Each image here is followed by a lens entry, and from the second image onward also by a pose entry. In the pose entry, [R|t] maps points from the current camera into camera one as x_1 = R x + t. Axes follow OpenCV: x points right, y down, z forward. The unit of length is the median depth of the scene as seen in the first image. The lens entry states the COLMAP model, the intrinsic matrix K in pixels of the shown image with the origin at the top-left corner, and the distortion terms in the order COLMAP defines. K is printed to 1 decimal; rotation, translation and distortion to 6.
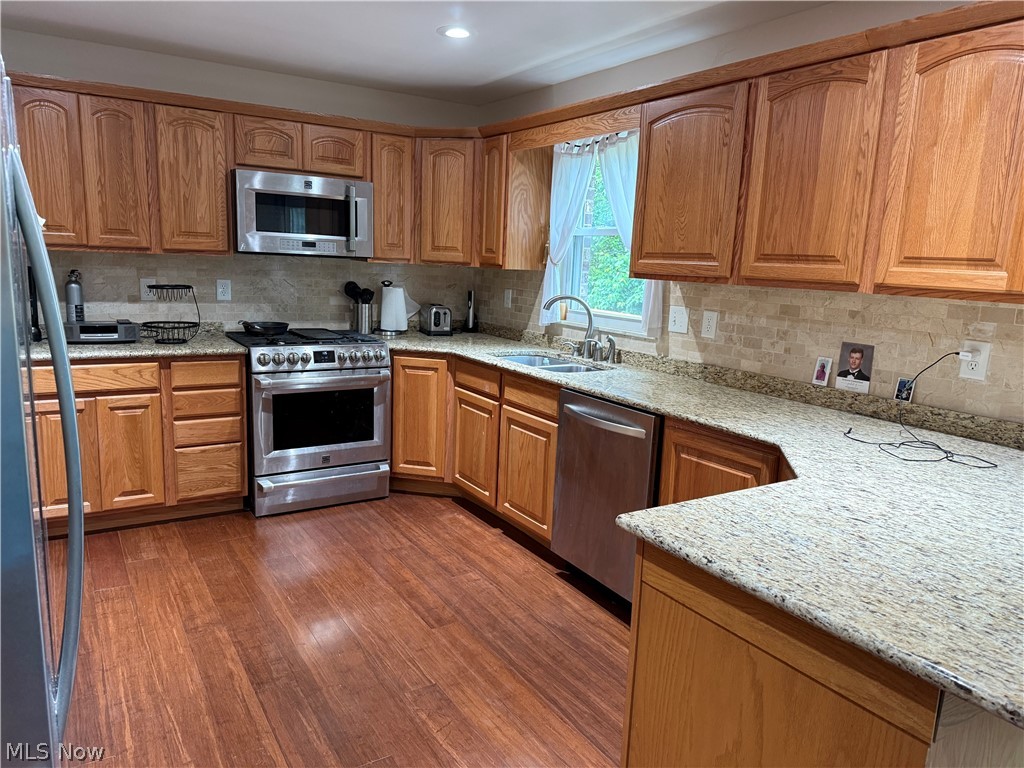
lens RADIAL K [[719.2, 0, 509.4], [0, 719.2, 389.0], [0, 0, 1]] dist [0.053508, -0.071130]
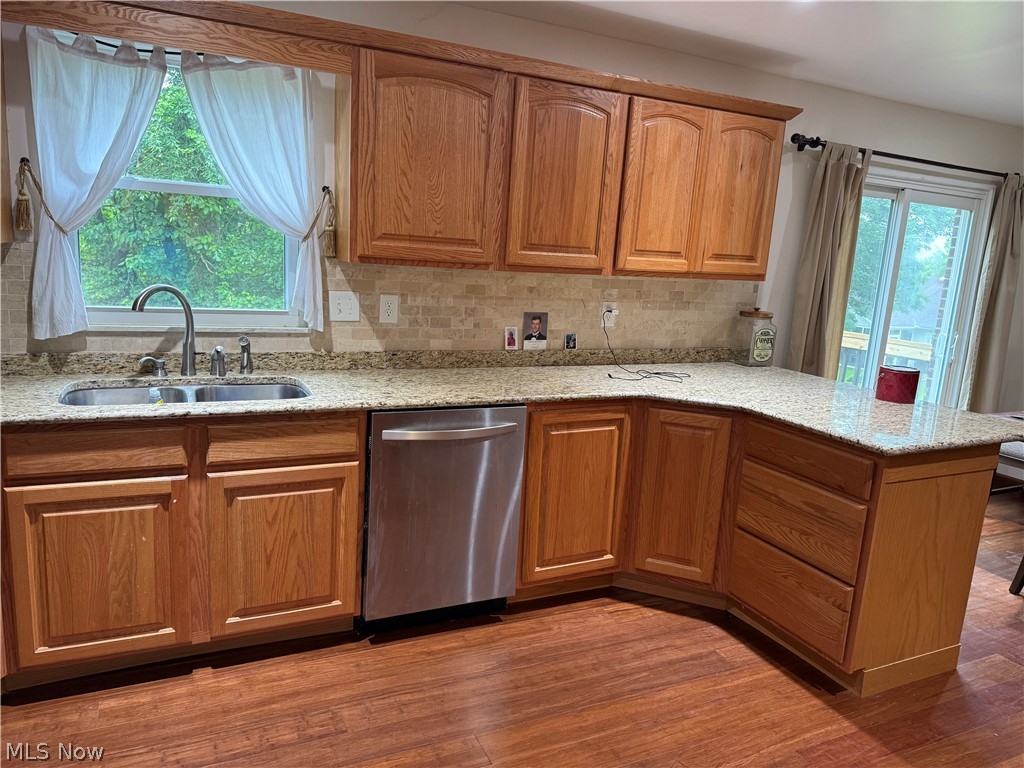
lens RADIAL K [[714.6, 0, 512.0], [0, 714.6, 384.0], [0, 0, 1]] dist [0.173164, -0.297706]
pose [[0.111041, -0.217305, 0.969767, -0.770481], [0.123861, 0.971220, 0.203448, -0.200149], [-0.986067, 0.097525, 0.134761, 0.876933]]
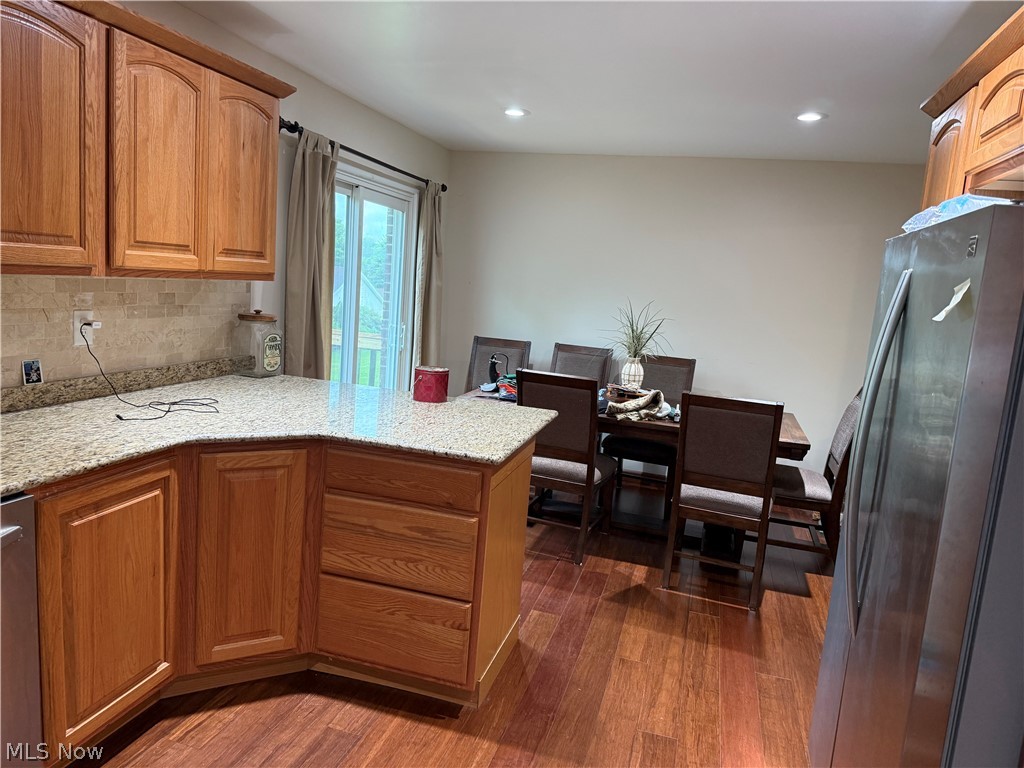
lens RADIAL K [[719.4, 0, 508.2], [0, 719.4, 381.1], [0, 0, 1]] dist [0.056982, -0.070288]
pose [[-0.660553, -0.198526, 0.724056, -0.507743], [0.031856, 0.956126, 0.291218, -0.226406], [-0.750103, 0.215431, -0.625247, 1.059286]]
